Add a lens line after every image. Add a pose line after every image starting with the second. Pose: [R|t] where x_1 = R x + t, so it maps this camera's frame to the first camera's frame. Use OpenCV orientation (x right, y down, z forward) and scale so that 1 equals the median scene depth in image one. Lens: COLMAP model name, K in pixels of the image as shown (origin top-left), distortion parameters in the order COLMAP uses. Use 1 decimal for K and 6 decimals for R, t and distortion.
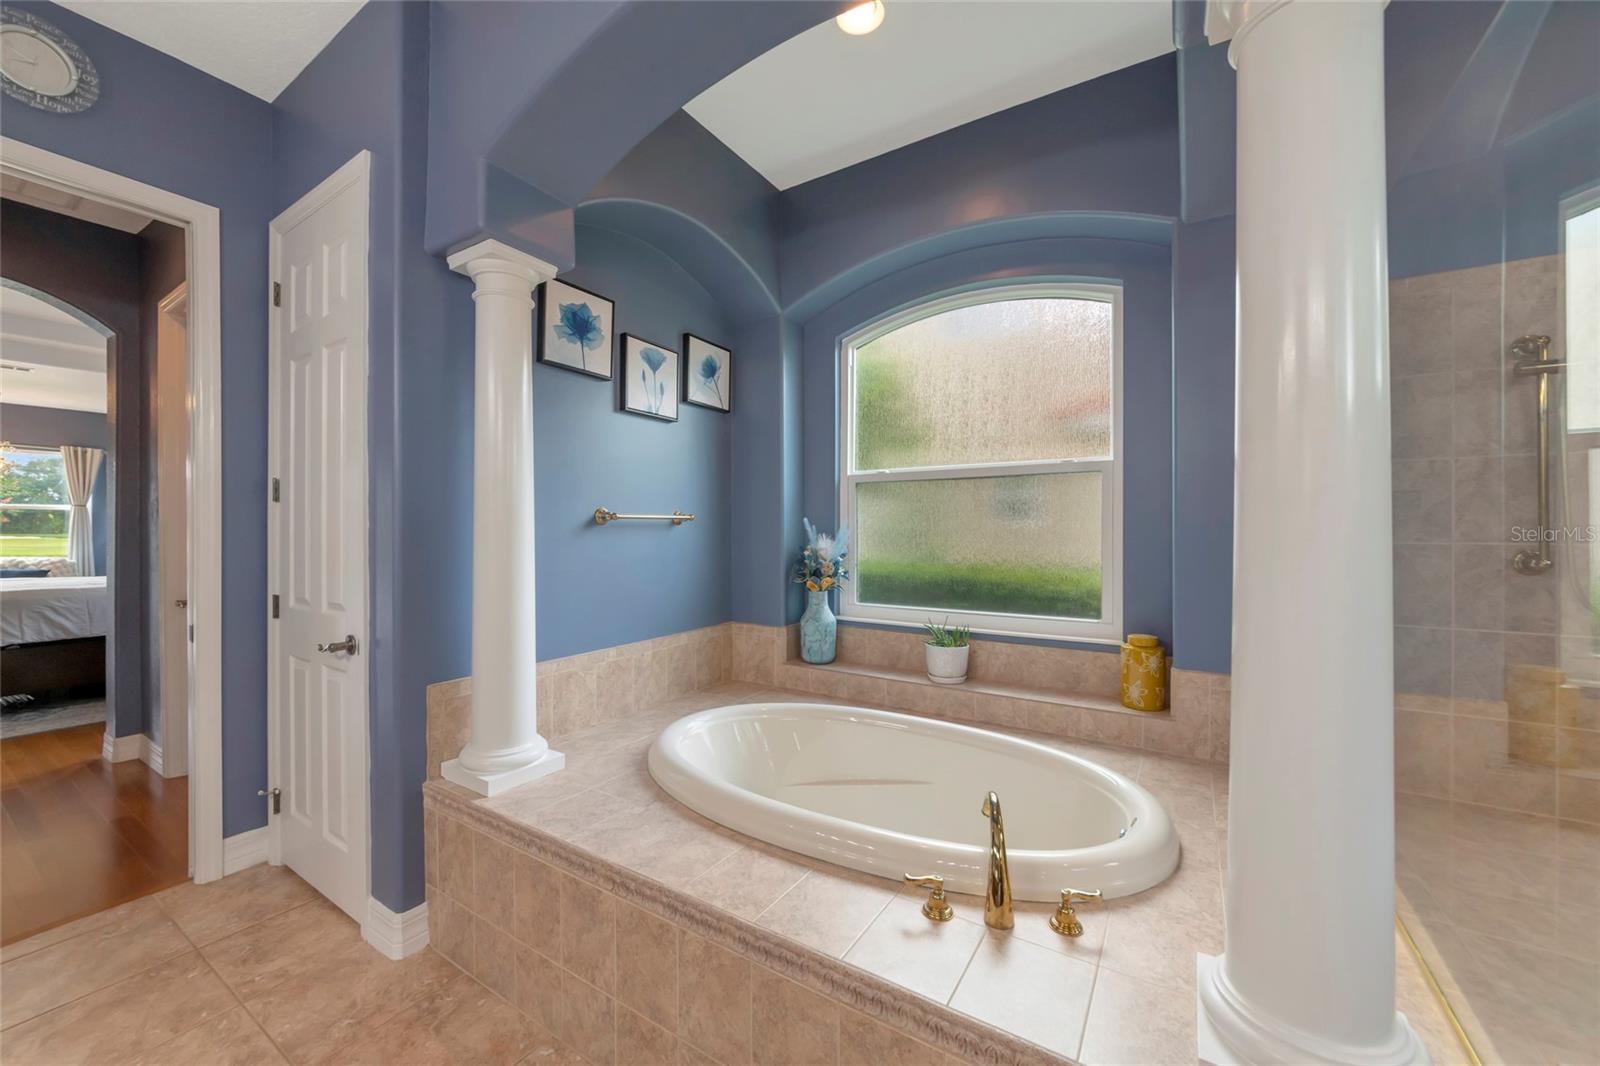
lens RADIAL K [[606.0, 0, 796.5], [0, 606.0, 530.8], [0, 0, 1]] dist [-0.000457, -0.000015]
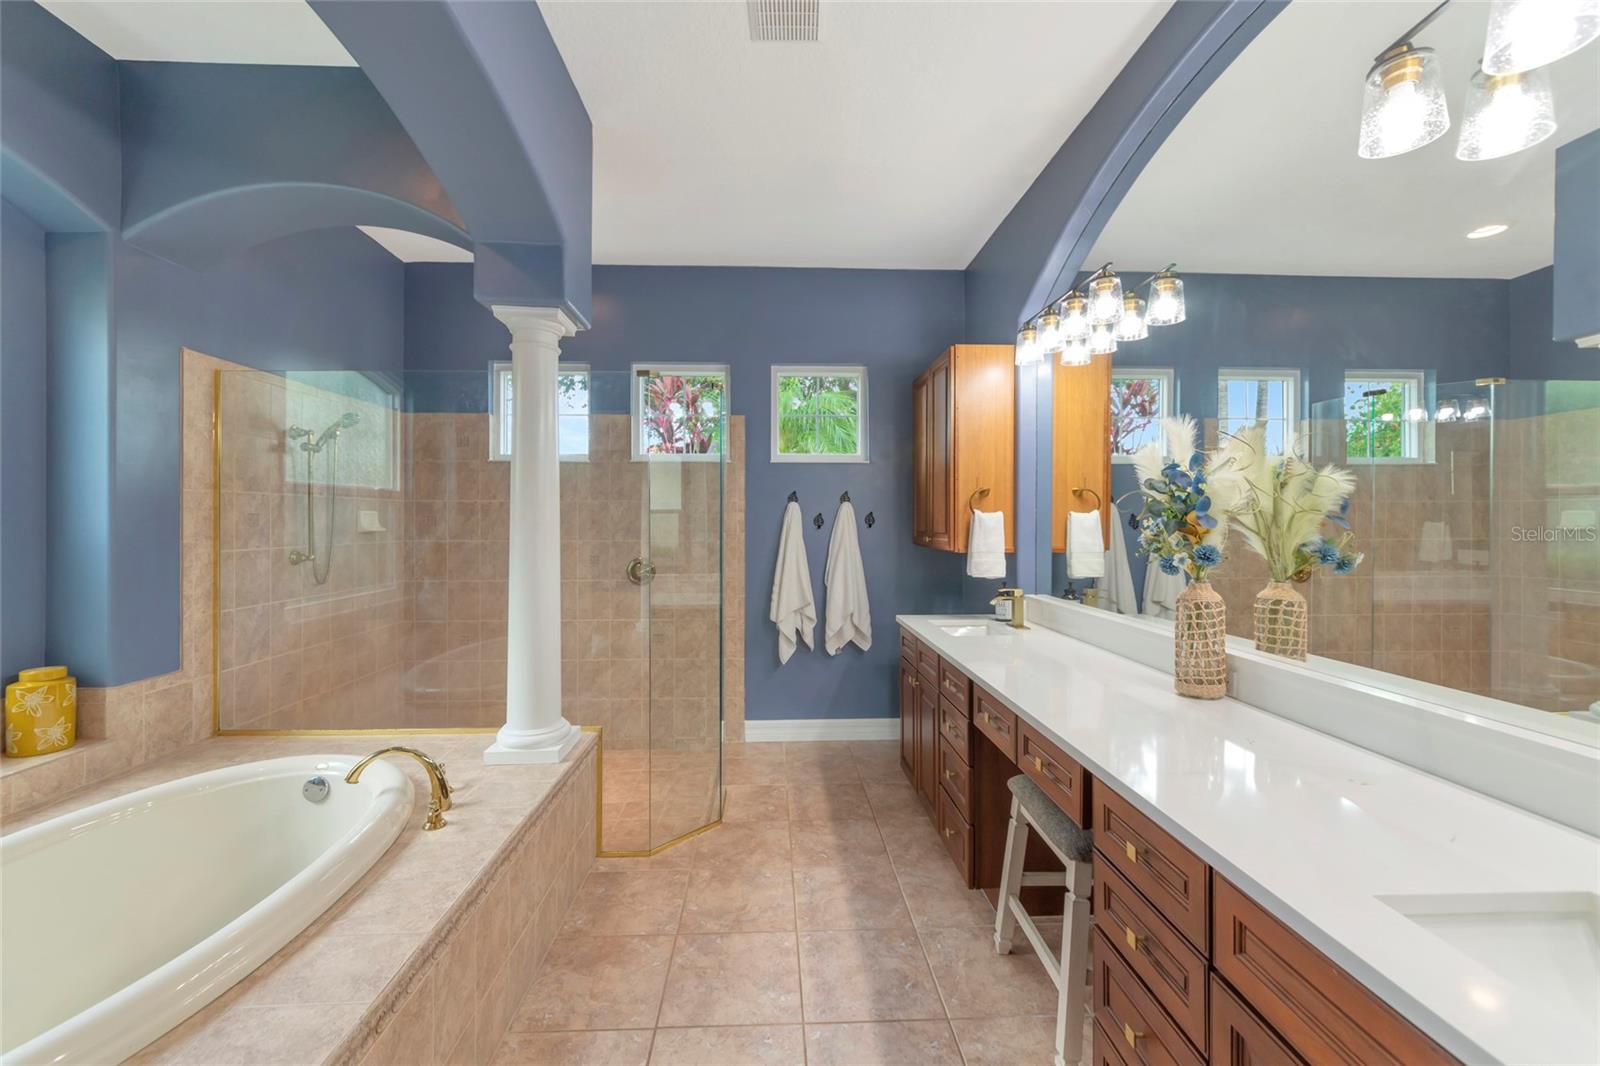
lens RADIAL K [[639.4, 0, 799.5], [0, 639.4, 529.0], [0, 0, 1]] dist [0.003308, 0.000288]
pose [[-0.583914, -0.004275, 0.811804, -1.148320], [-0.001499, 0.999990, 0.004187, -0.043526], [-0.811814, 0.001228, -0.583914, 0.944466]]
